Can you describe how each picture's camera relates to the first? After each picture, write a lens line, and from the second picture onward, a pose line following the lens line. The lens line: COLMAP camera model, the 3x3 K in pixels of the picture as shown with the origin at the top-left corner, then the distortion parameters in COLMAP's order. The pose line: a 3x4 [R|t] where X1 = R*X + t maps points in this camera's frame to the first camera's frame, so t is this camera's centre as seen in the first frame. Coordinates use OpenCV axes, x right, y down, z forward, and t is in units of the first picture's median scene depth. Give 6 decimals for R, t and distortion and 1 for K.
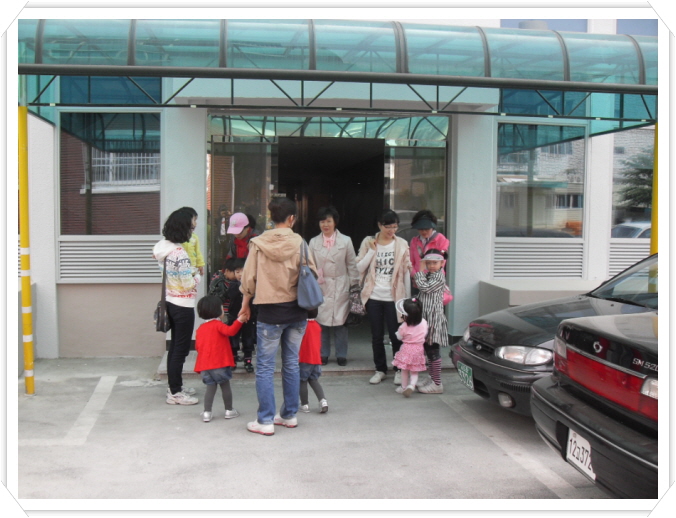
lens RADIAL K [[741.6, 0, 338.0], [0, 741.6, 259.0], [0, 0, 1]] dist [-0.216447, 0.244657]
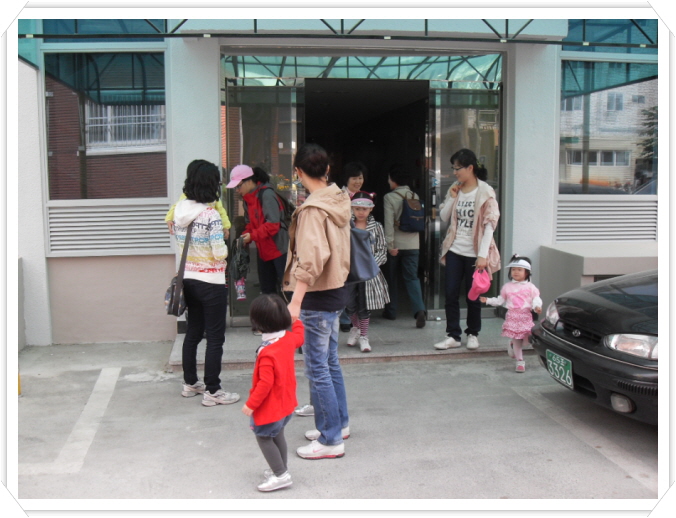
lens RADIAL K [[767.0, 0, 338.0], [0, 767.0, 259.0], [0, 0, 1]] dist [-0.208600, 0.252280]
pose [[0.999809, -0.015079, -0.012474, -0.042027], [0.015695, 0.998581, 0.050879, -0.003948], [0.011689, -0.051065, 0.998627, 0.144517]]
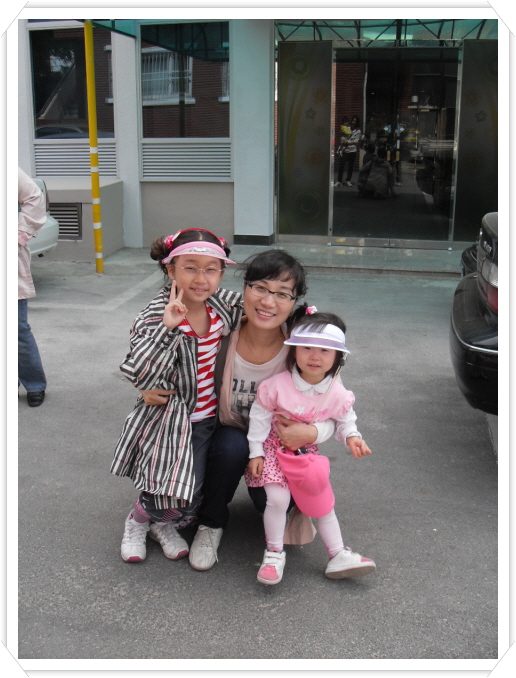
lens RADIAL K [[743.8, 0, 258.0], [0, 743.8, 339.0], [0, 0, 1]] dist [-0.216447, 0.244657]
pose [[0.945955, 0.089568, -0.311683, 0.183395], [-0.017341, 0.973698, 0.227181, 0.010906], [0.323833, -0.209498, 0.922628, -0.059542]]
